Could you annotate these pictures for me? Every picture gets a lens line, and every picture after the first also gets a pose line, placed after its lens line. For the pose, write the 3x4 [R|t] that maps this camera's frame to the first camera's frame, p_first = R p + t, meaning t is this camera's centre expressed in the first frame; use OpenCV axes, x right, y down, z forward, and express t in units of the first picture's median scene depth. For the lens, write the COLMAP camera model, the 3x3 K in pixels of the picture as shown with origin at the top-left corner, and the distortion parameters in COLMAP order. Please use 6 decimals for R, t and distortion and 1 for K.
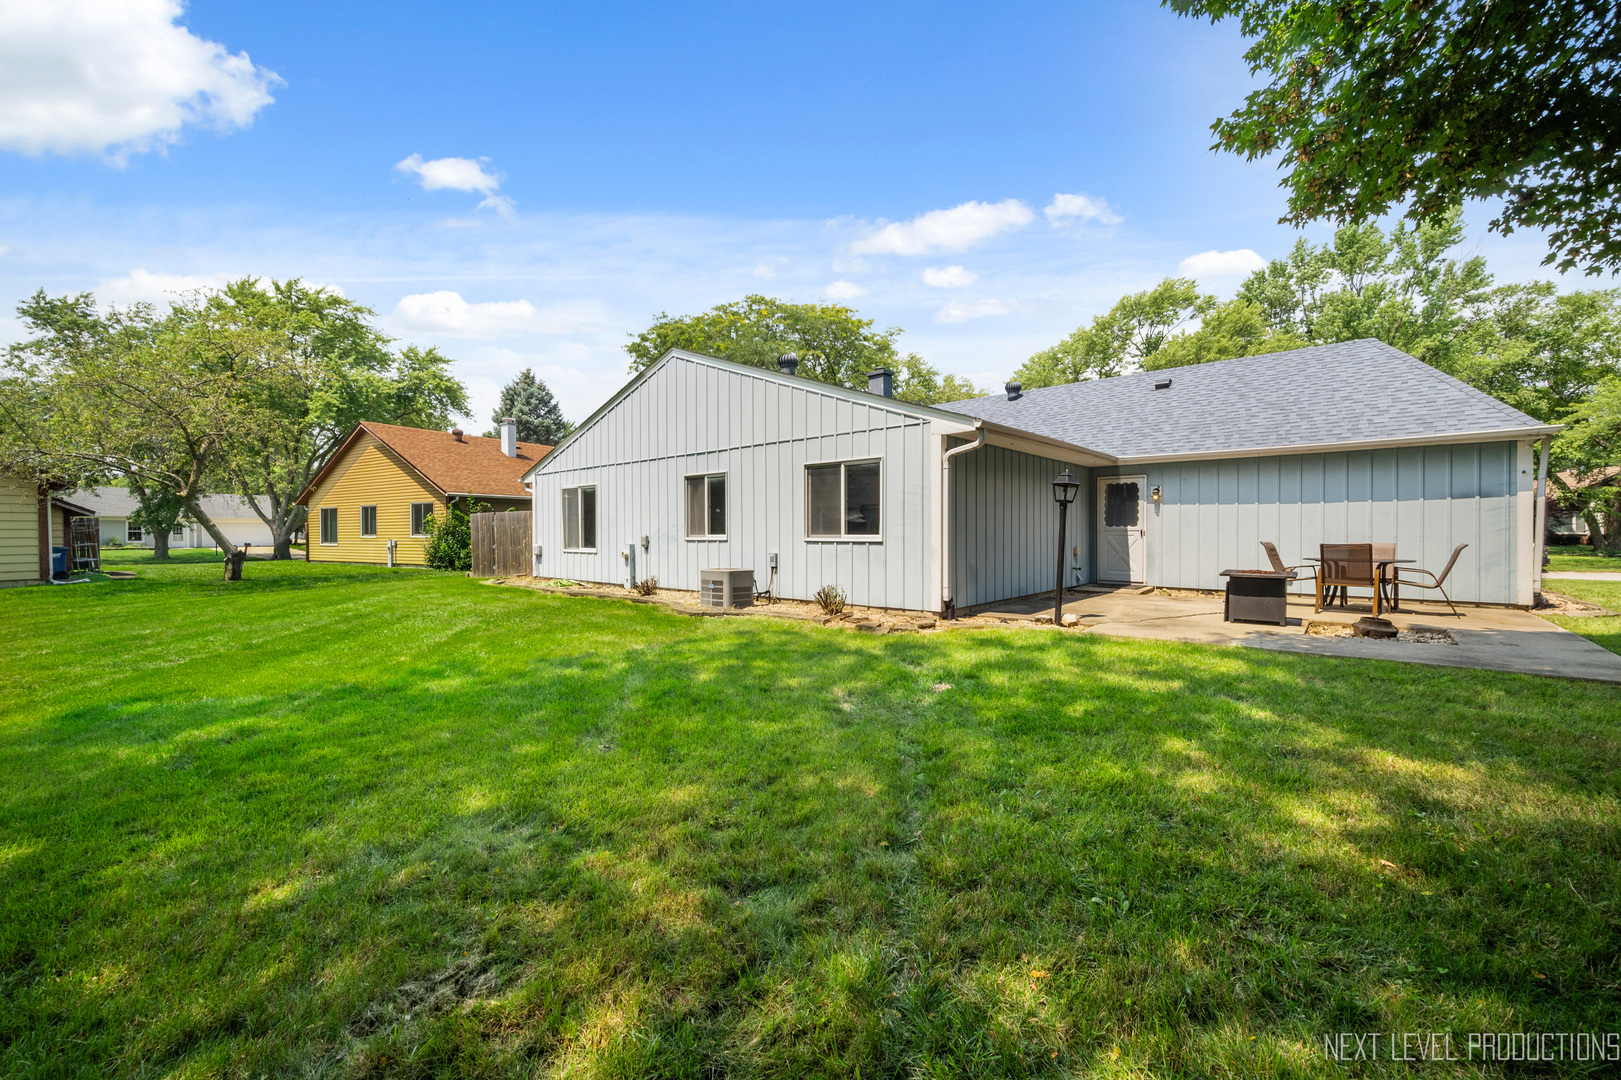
lens RADIAL K [[646.8, 0, 809.3], [0, 646.8, 543.9], [0, 0, 1]] dist [0.003634, 0.000981]
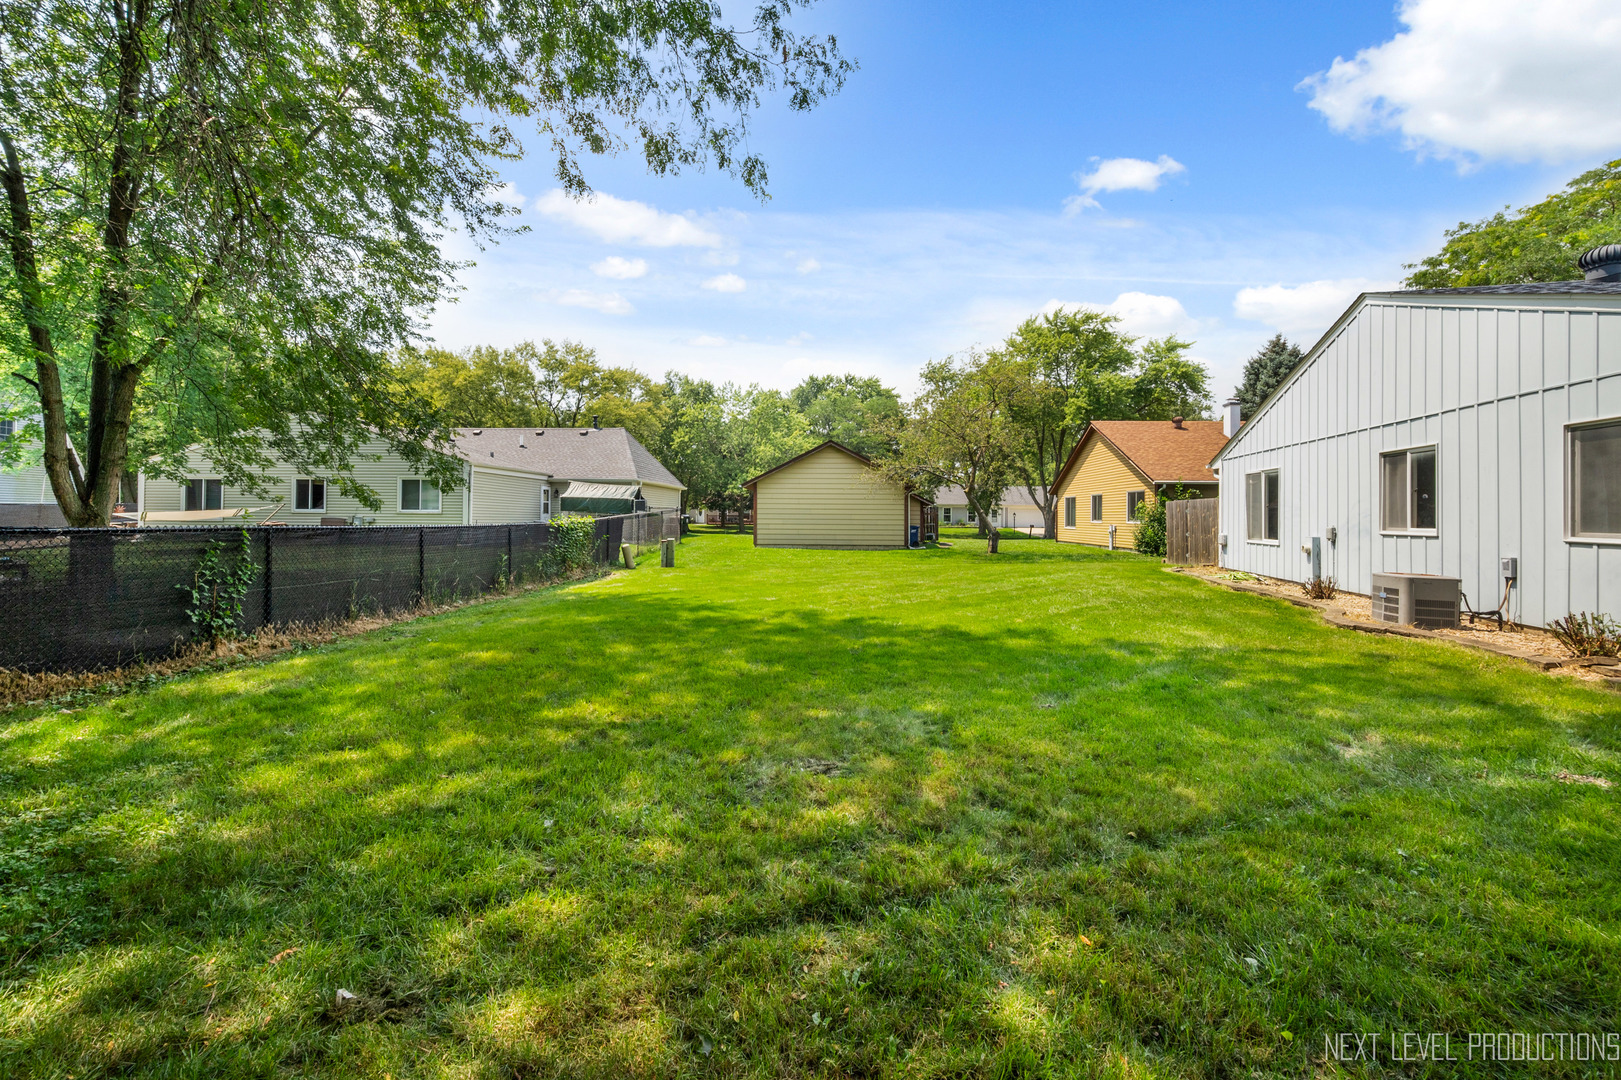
lens RADIAL K [[646.8, 0, 792.9], [0, 646.8, 509.7], [0, 0, 1]] dist [0.003634, 0.000981]
pose [[0.467759, -0.001939, -0.883854, 0.119177], [-0.023600, 0.999614, -0.014683, -0.004927], [0.883541, 0.027727, 0.467532, 0.001483]]
